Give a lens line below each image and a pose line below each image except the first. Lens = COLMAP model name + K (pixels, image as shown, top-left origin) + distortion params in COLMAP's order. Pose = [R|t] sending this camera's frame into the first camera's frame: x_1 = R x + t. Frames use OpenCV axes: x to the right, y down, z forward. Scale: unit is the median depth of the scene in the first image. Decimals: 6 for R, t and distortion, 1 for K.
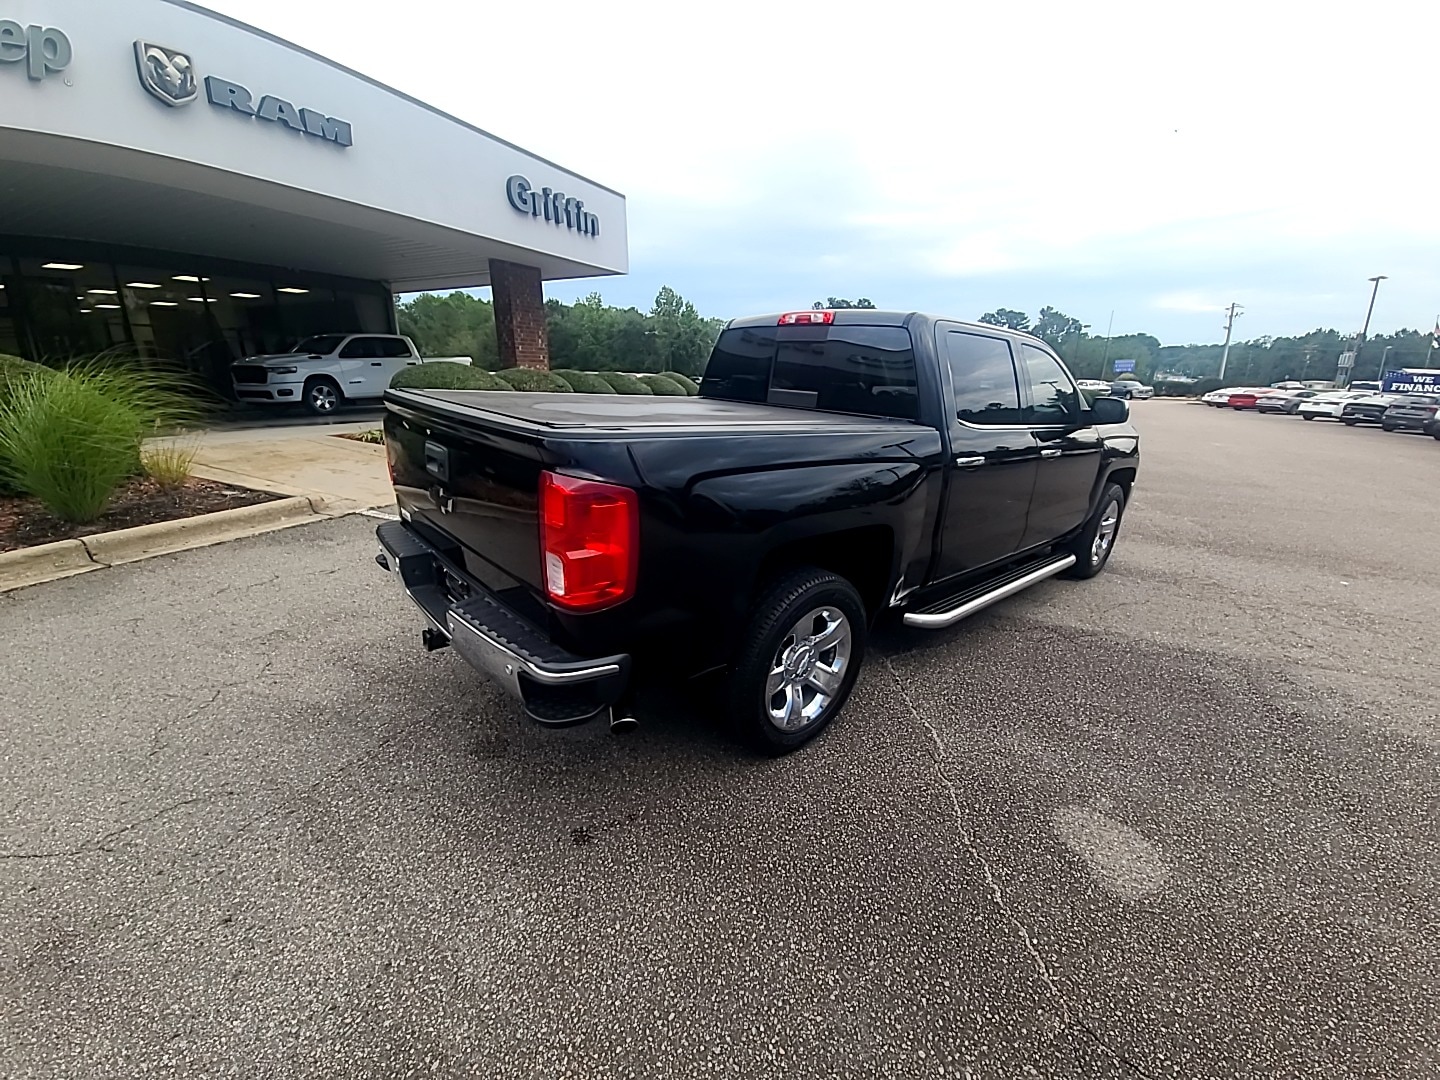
lens RADIAL K [[578.1, 0, 723.1], [0, 578.1, 546.3], [0, 0, 1]] dist [0.027096, -0.021218]
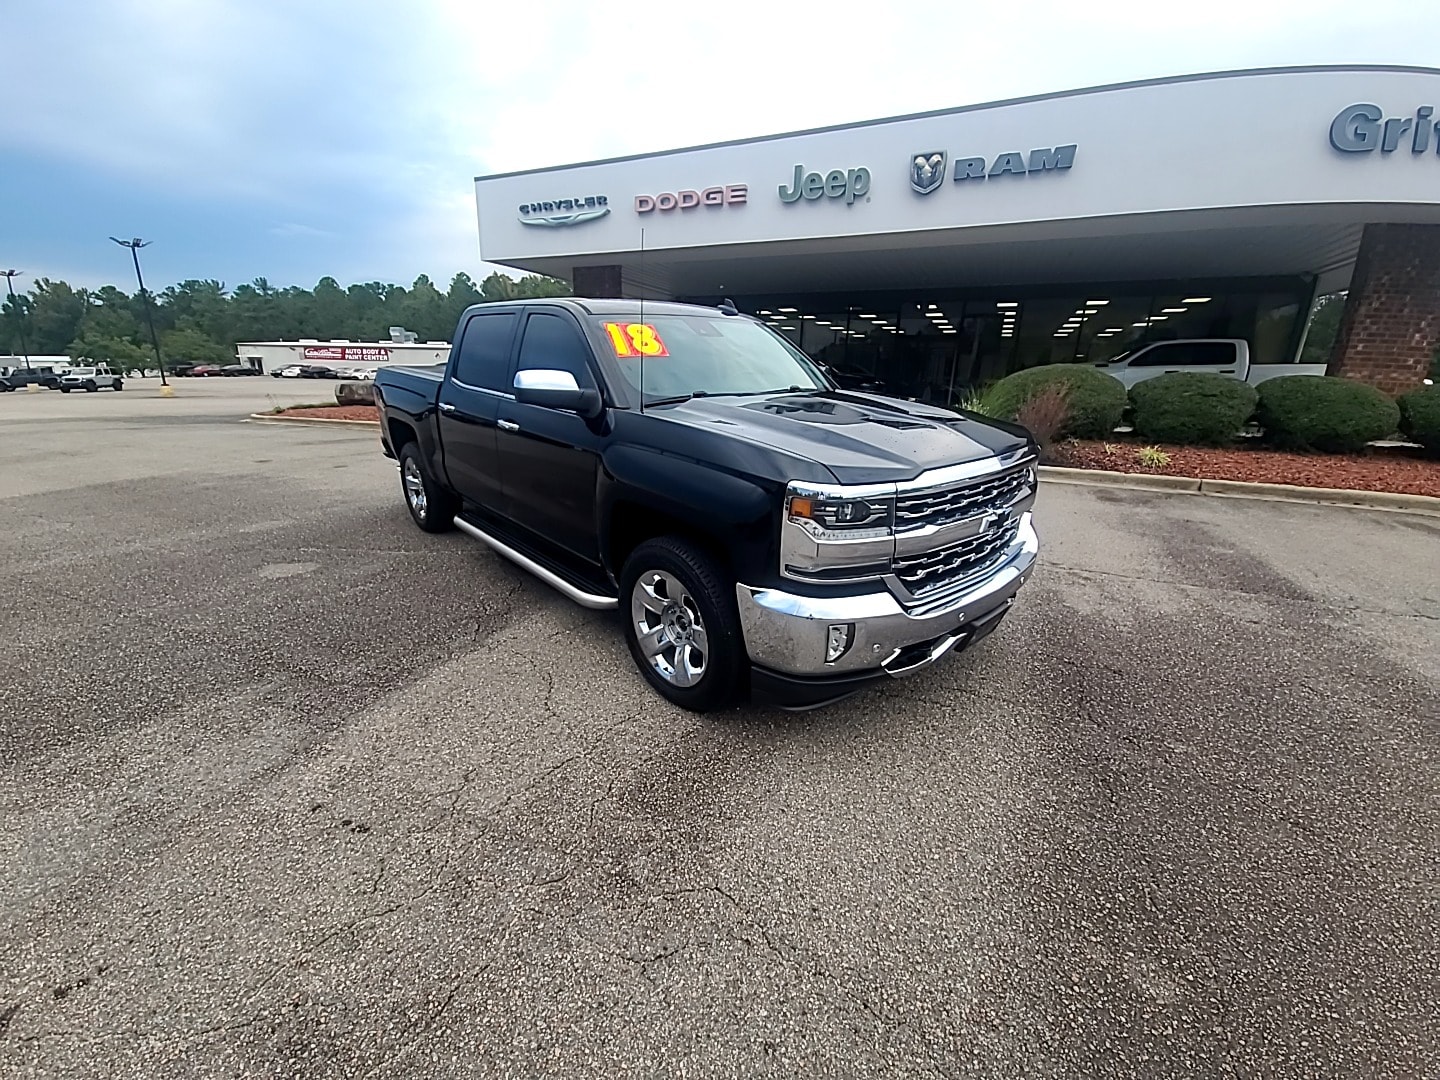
lens RADIAL K [[577.9, 0, 725.5], [0, 577.9, 548.2], [0, 0, 1]] dist [0.011969, -0.015377]
pose [[0.009329, 0.269241, -0.963028, 0.417317], [-0.313685, 0.915244, 0.252844, -0.083195], [0.949481, 0.299728, 0.092995, 0.372495]]
